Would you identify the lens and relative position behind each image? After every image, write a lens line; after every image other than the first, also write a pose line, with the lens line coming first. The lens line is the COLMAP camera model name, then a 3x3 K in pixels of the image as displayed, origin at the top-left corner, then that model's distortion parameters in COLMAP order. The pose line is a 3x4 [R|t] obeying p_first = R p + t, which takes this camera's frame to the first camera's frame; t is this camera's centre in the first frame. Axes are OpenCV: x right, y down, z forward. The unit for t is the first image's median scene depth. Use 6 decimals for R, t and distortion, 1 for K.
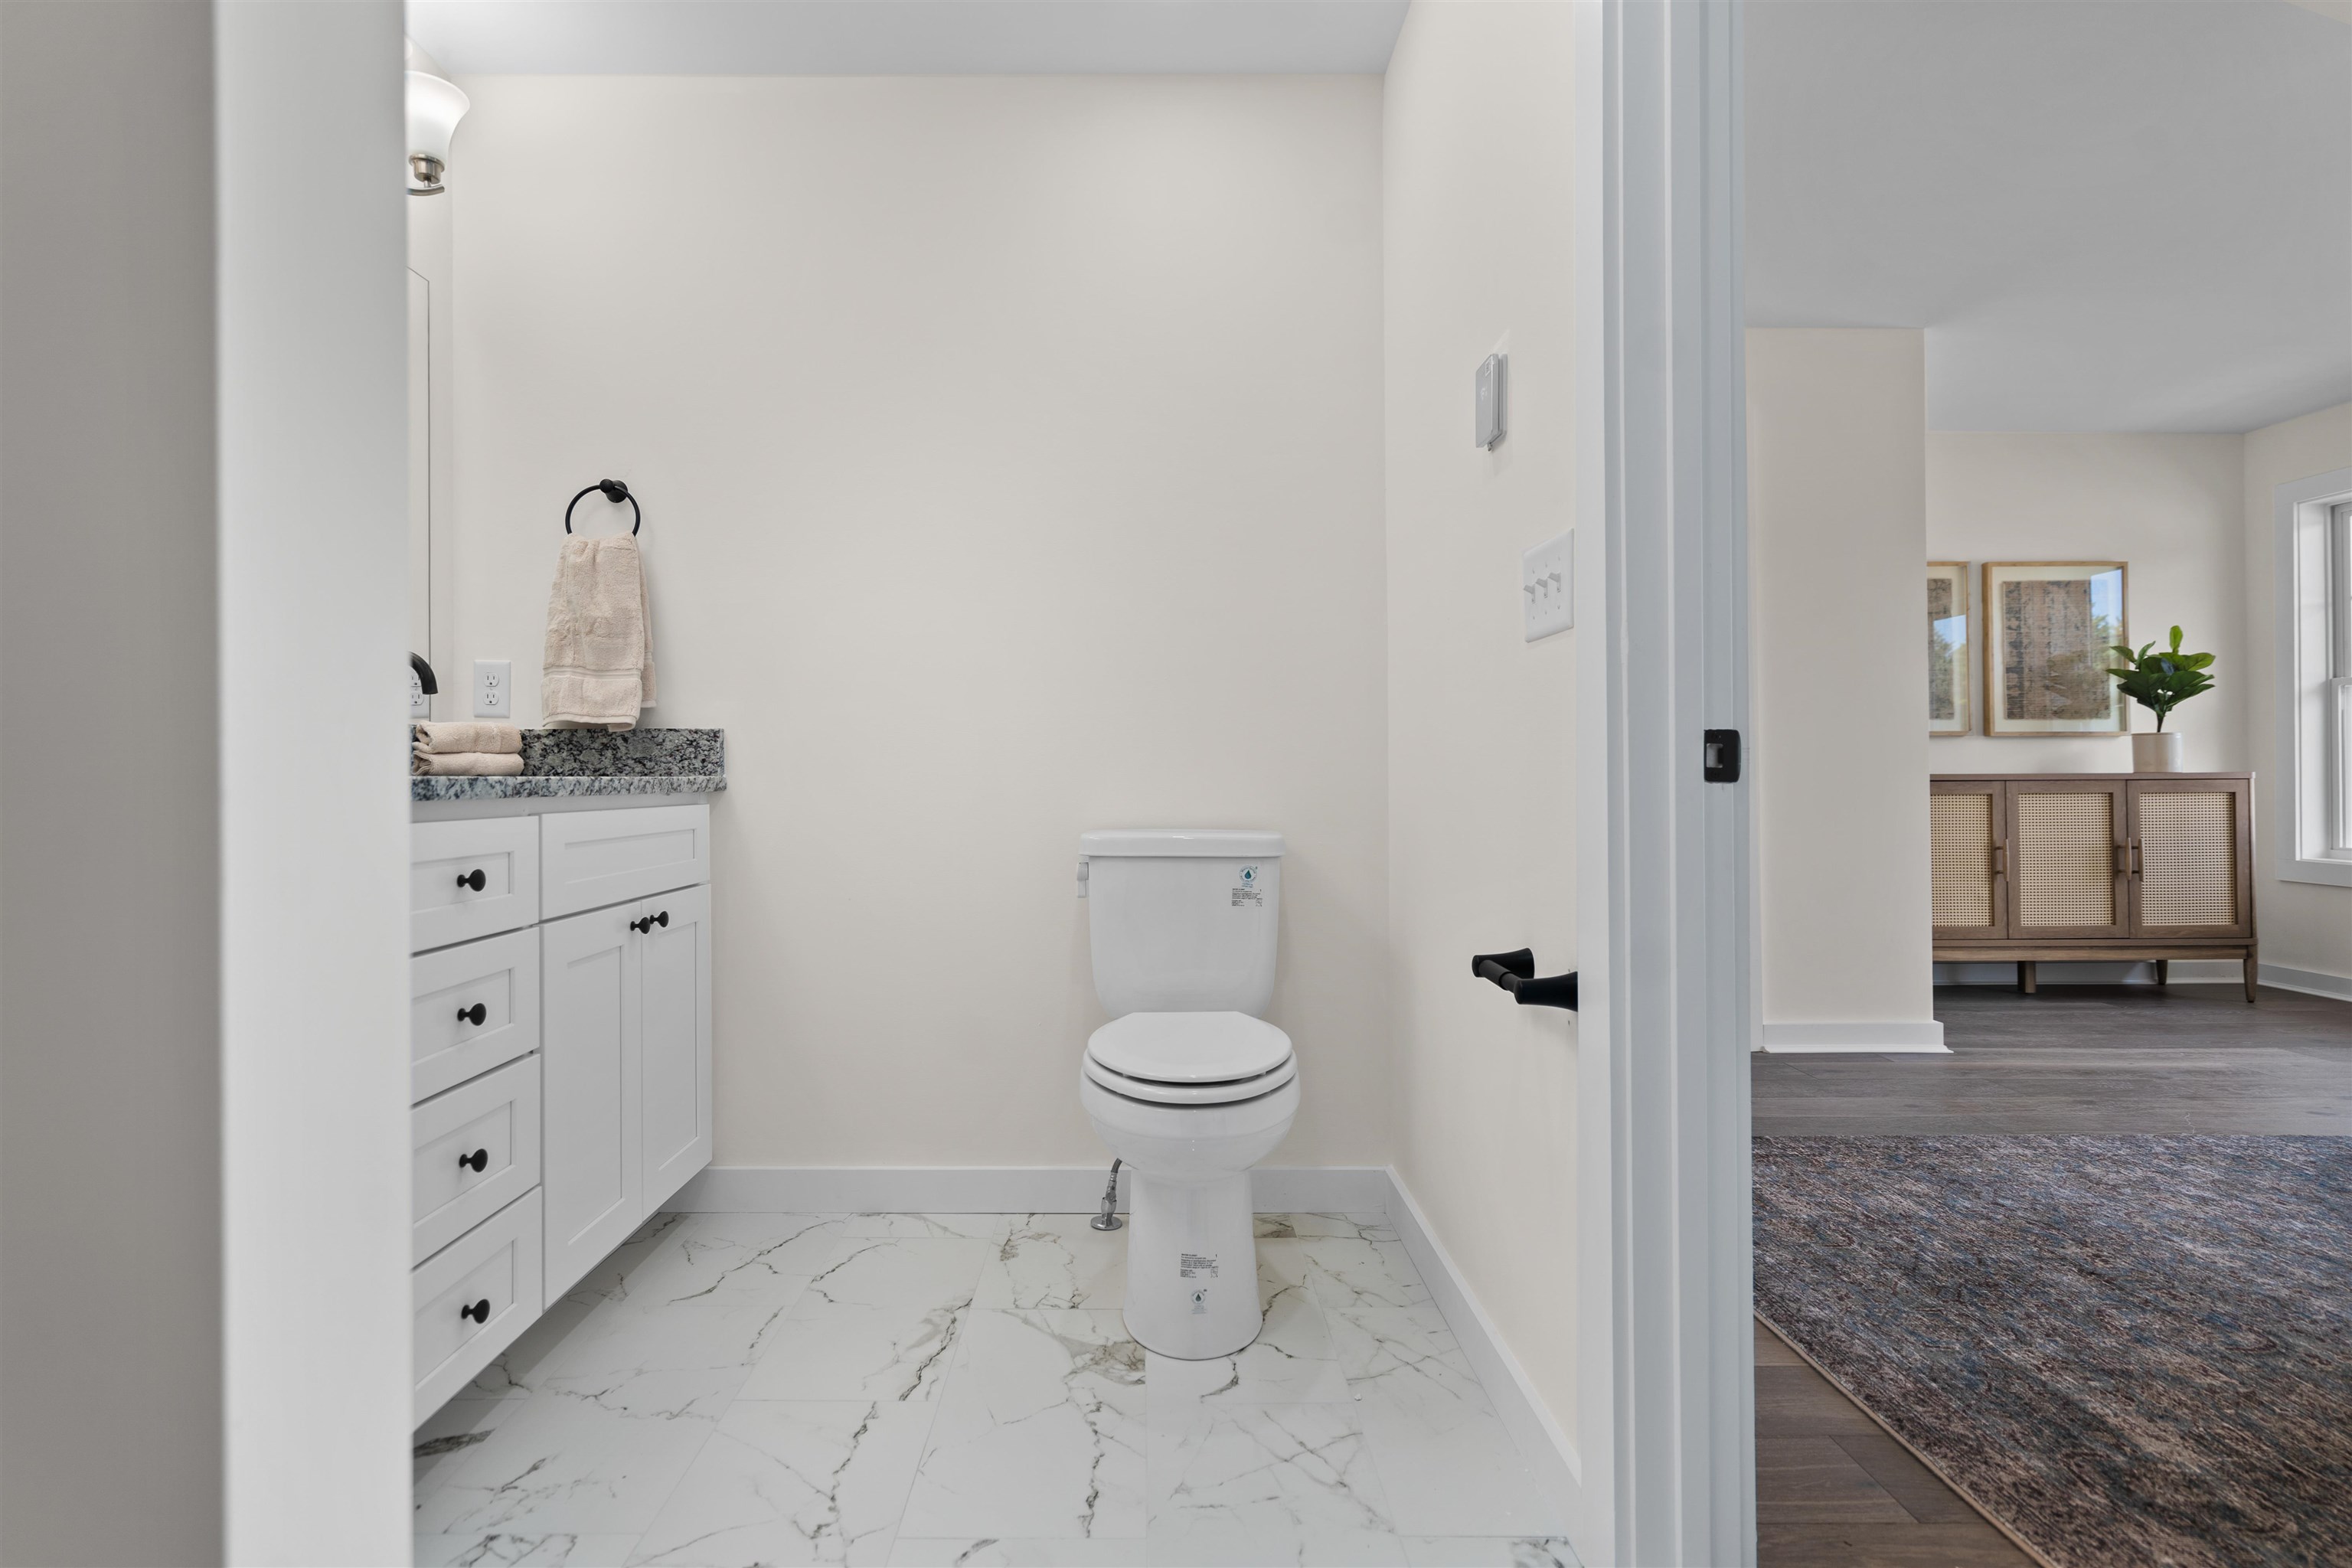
lens RADIAL K [[1174.2, 0, 1176.0], [0, 1174.2, 784.0], [0, 0, 1]] dist [0.003325, 0.000352]
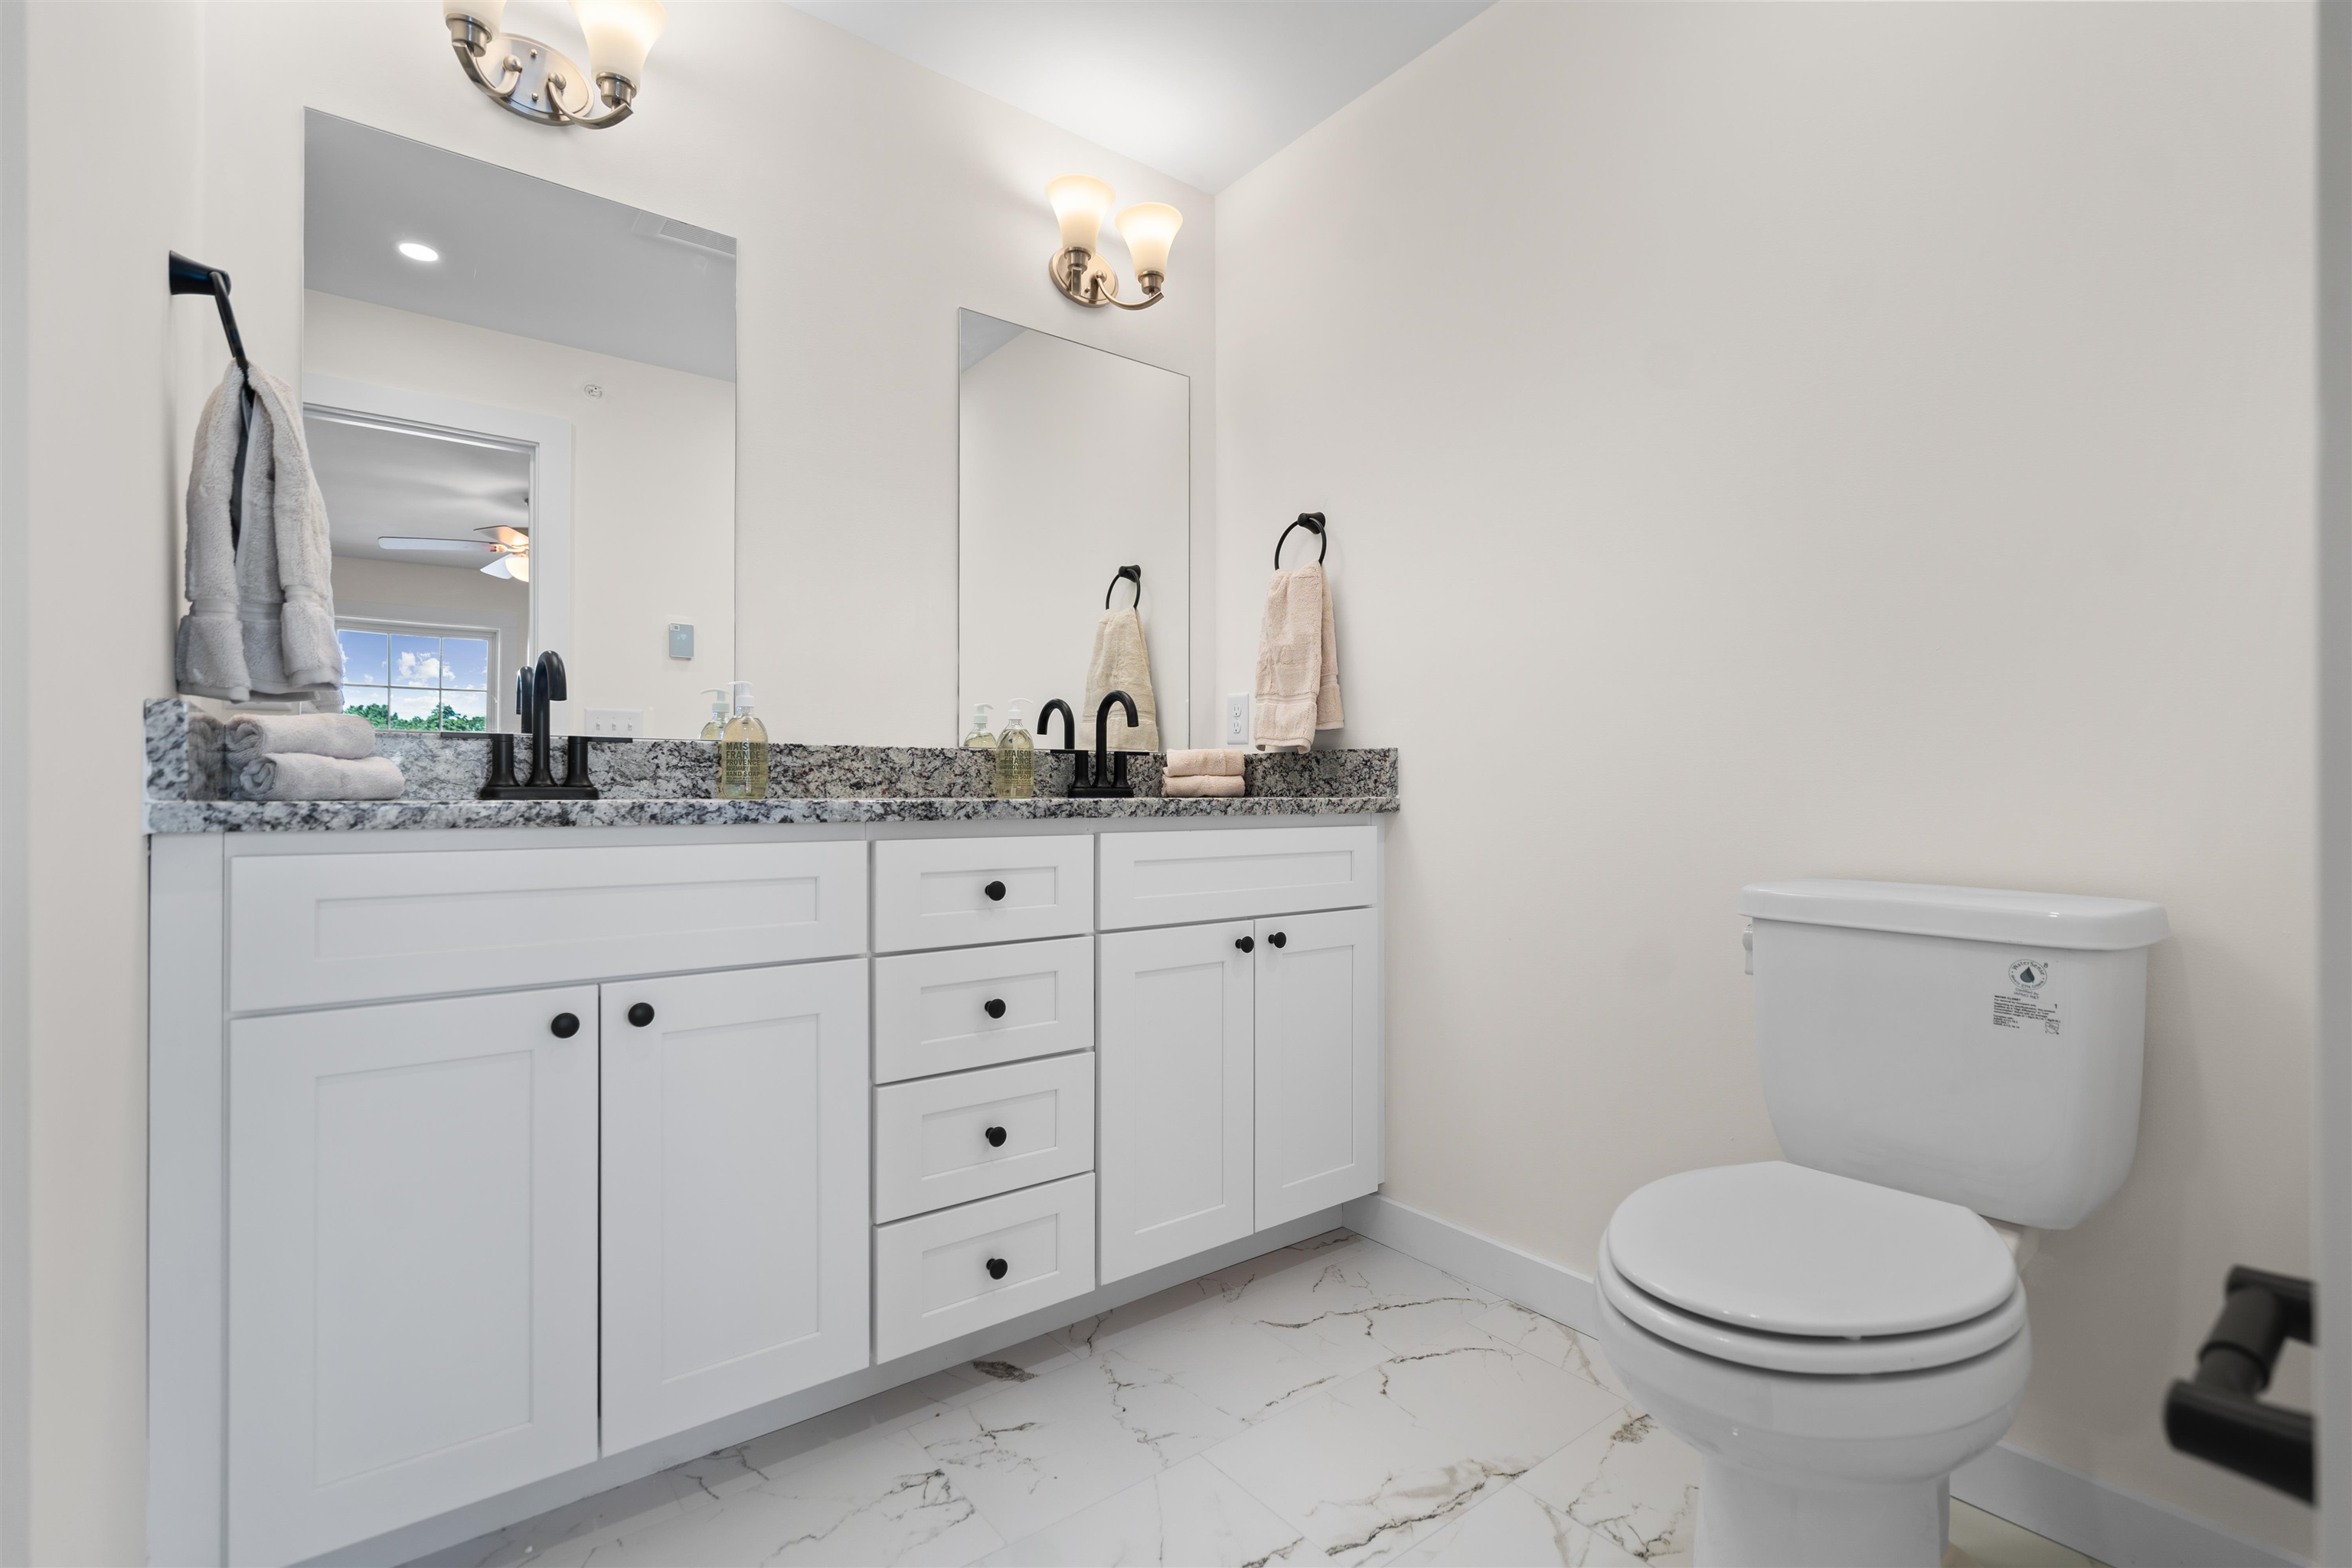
lens RADIAL K [[1083.5, 0, 1175.1], [0, 1083.5, 799.4], [0, 0, 1]] dist [-0.002497, 0.000166]
pose [[0.592347, 0.007893, -0.805644, 0.235791], [-0.005865, 0.999968, 0.005484, -0.008905], [0.805661, 0.001477, 0.592375, 0.345347]]
